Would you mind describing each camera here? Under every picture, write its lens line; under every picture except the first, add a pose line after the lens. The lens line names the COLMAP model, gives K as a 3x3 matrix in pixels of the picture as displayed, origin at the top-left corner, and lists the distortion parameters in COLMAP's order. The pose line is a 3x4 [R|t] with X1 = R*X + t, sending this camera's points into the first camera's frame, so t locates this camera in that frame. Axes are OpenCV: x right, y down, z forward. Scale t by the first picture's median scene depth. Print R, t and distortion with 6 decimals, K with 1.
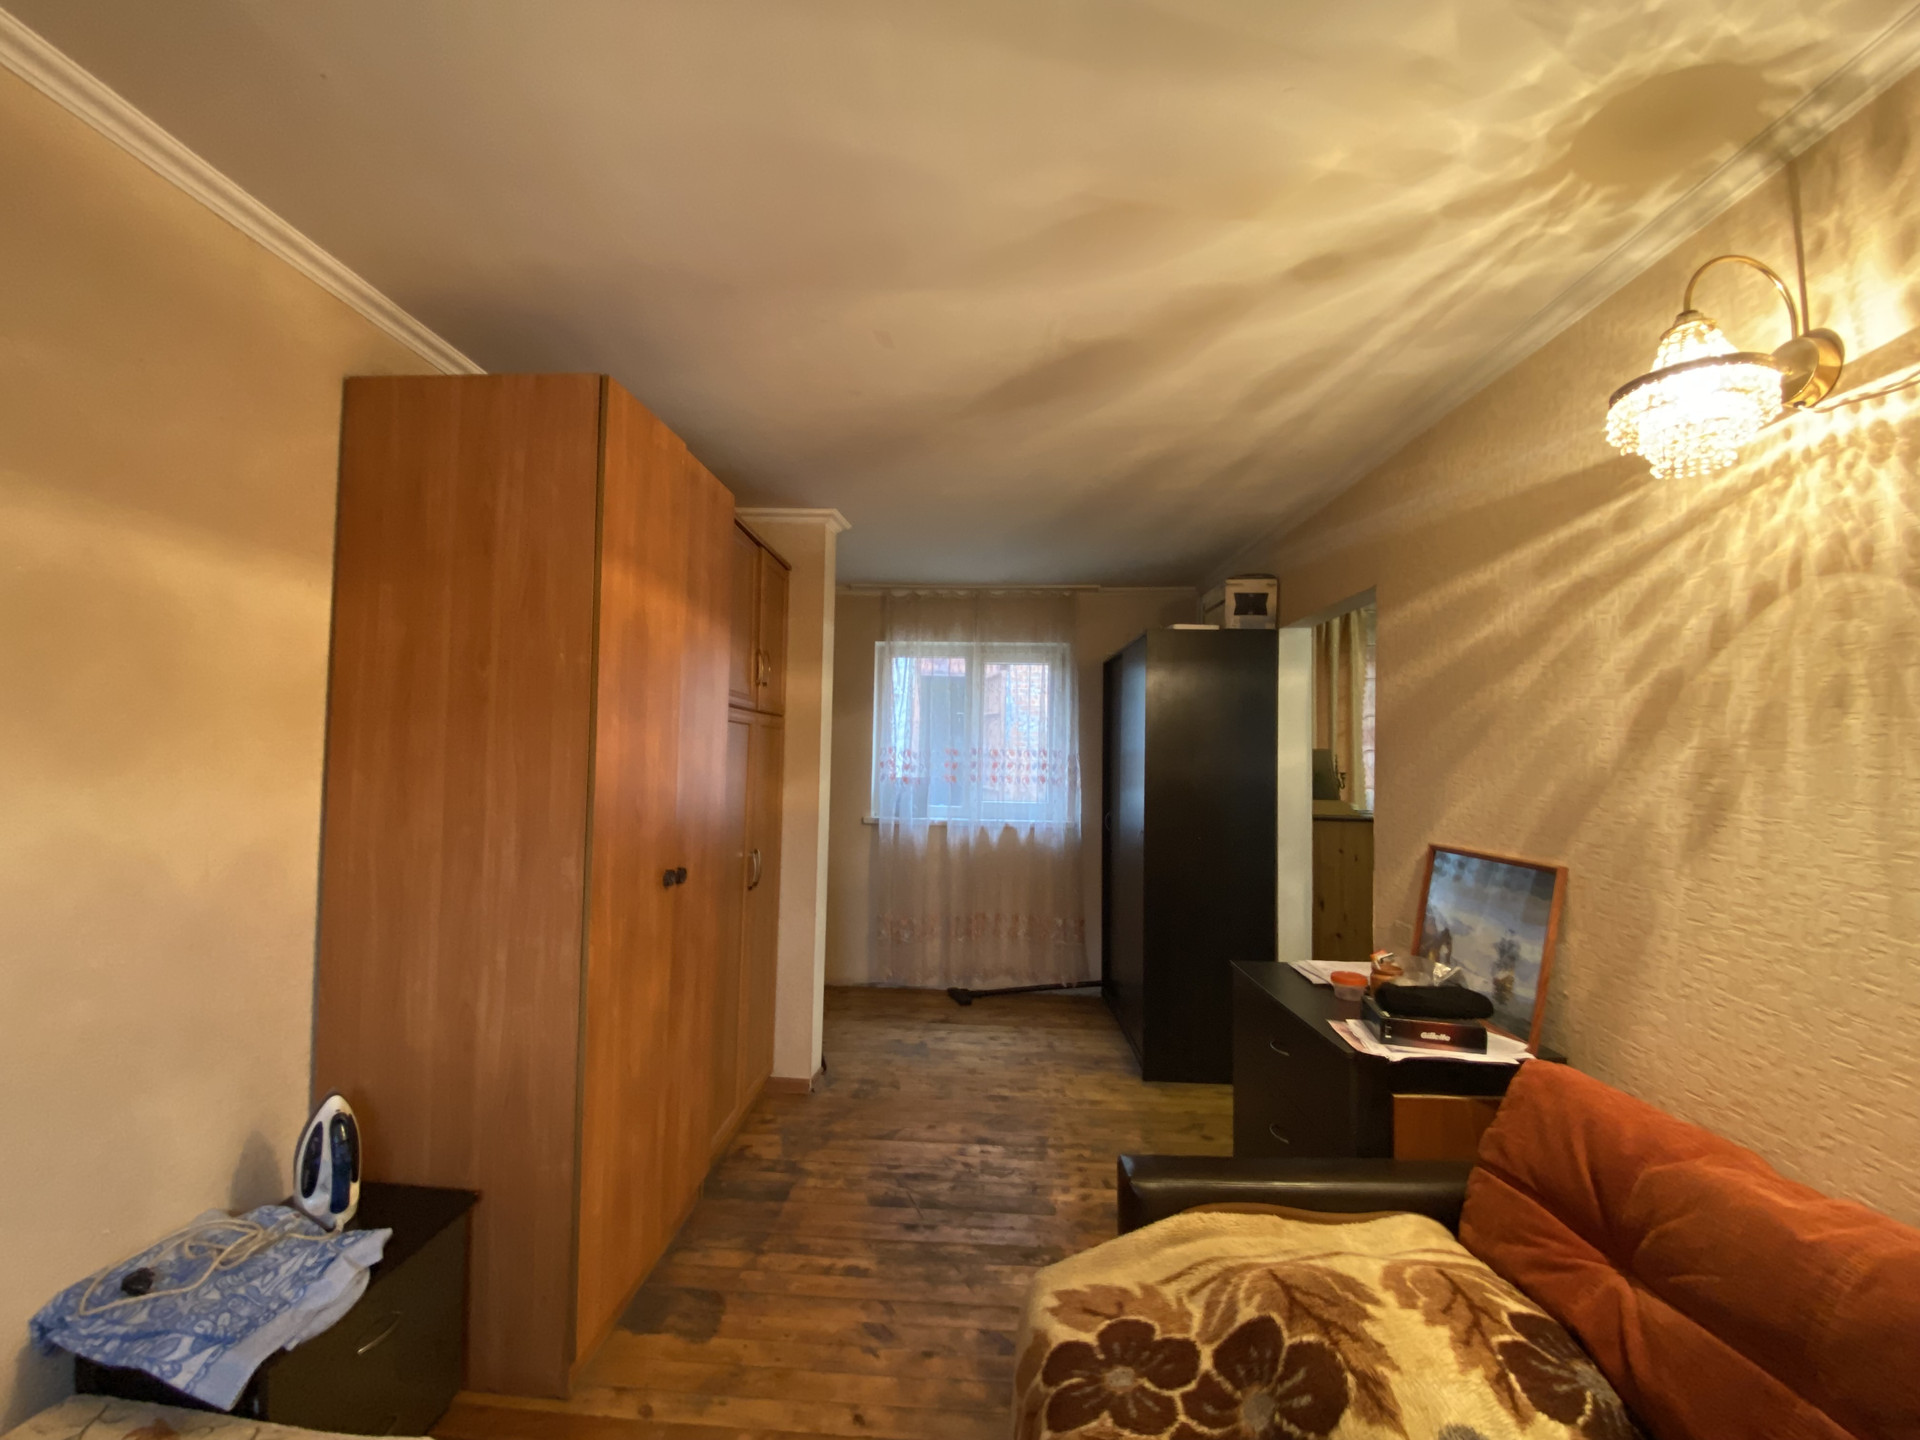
lens RADIAL K [[788.9, 0, 961.6], [0, 788.9, 724.6], [0, 0, 1]] dist [0.010548, -0.016041]
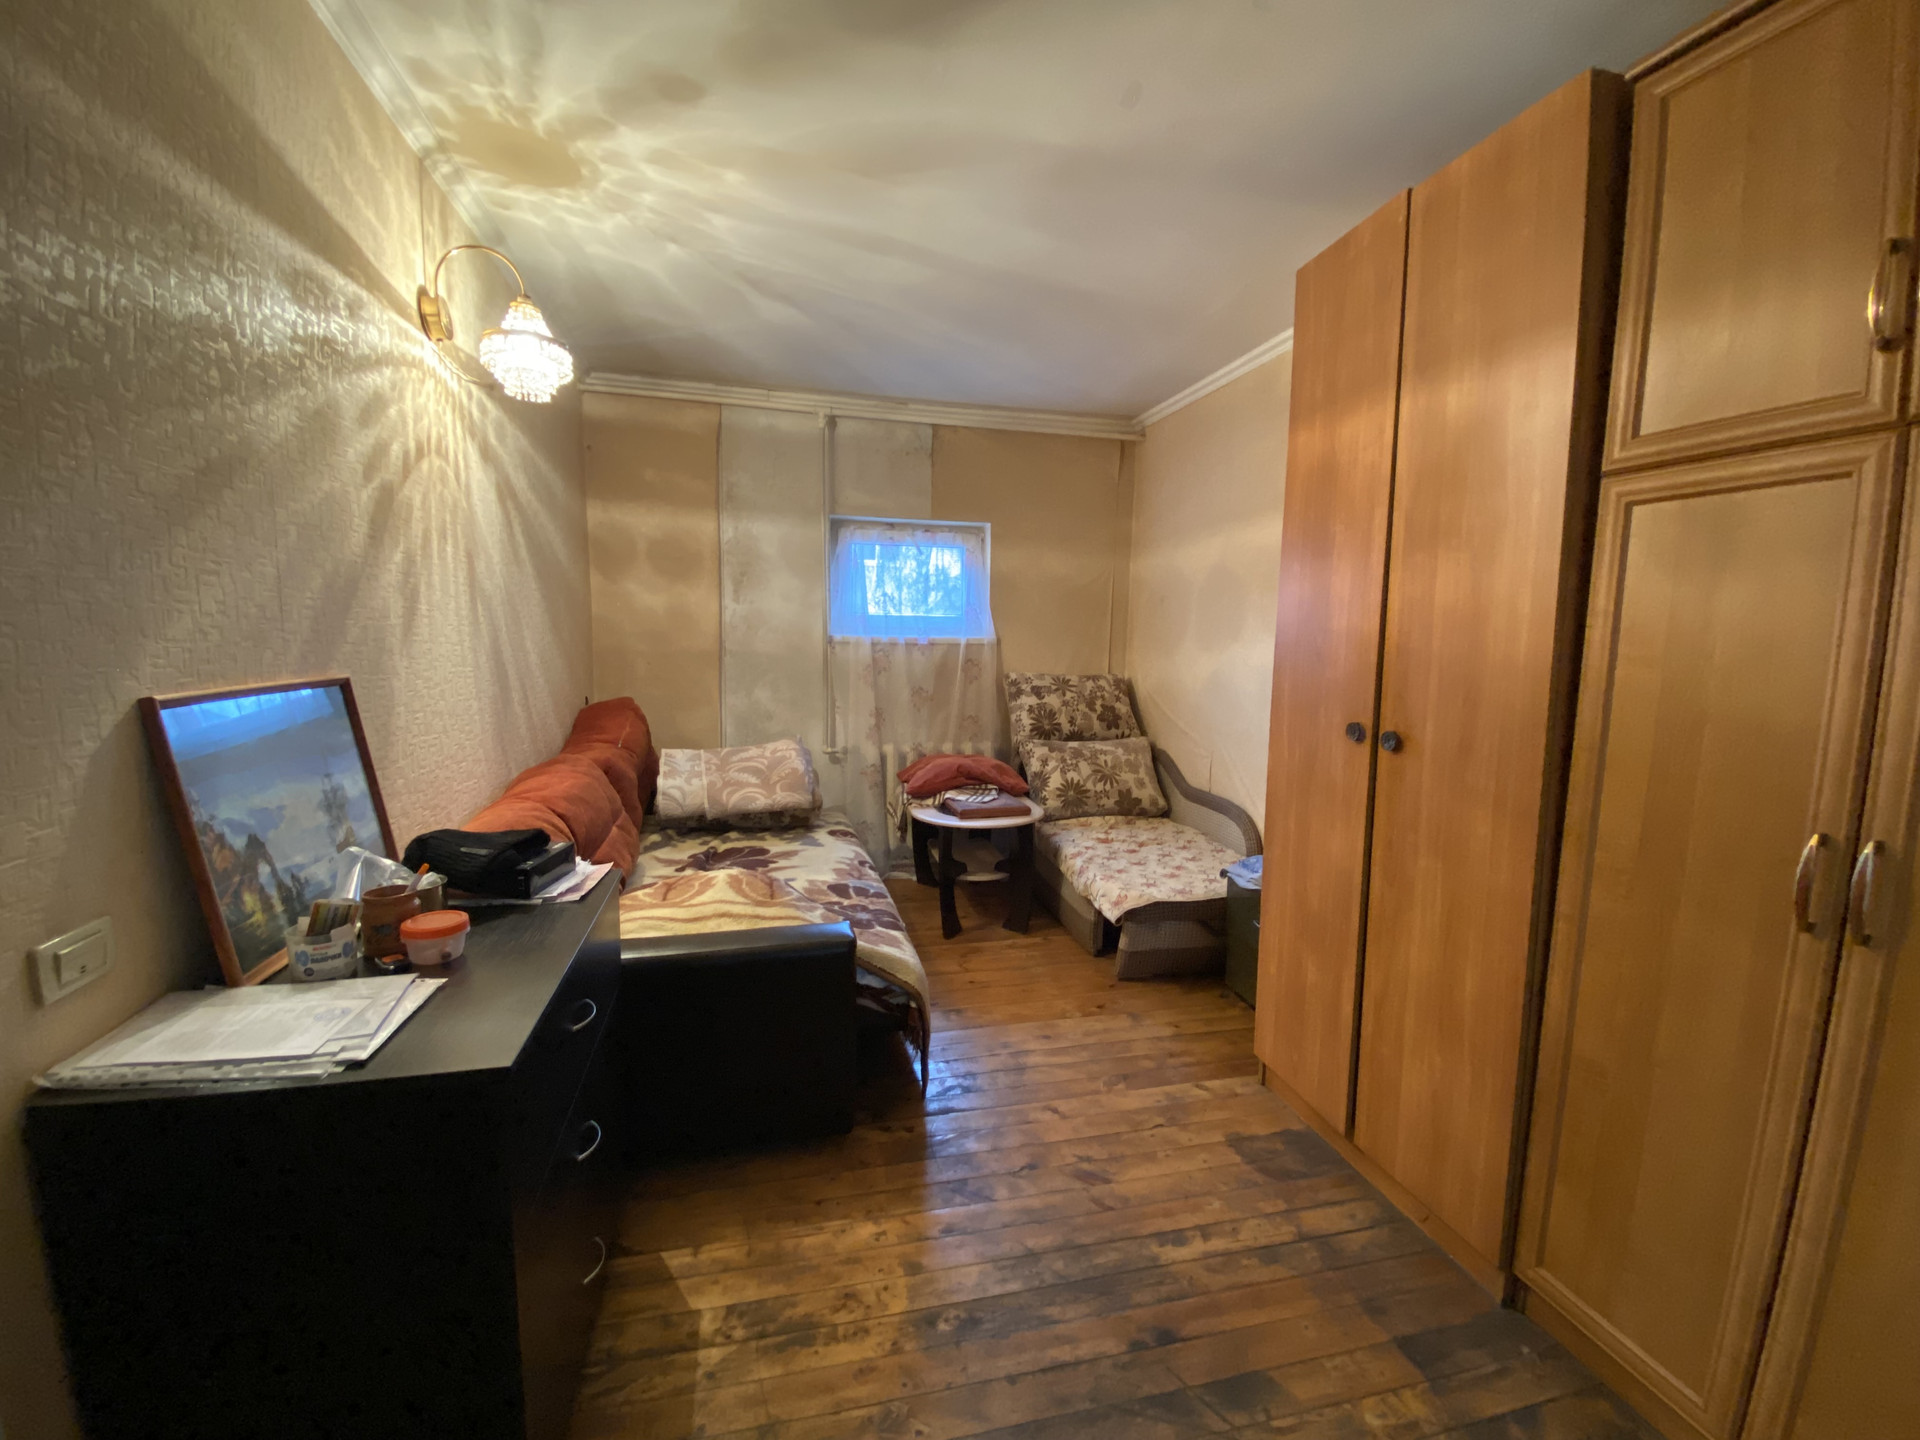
lens RADIAL K [[788.9, 0, 991.8], [0, 788.9, 723.8], [0, 0, 1]] dist [0.010548, -0.016041]
pose [[-0.952924, -0.007562, -0.303116, 0.343536], [-0.028071, 0.997596, 0.063362, 0.157882], [0.301908, 0.068888, -0.950845, 2.018975]]
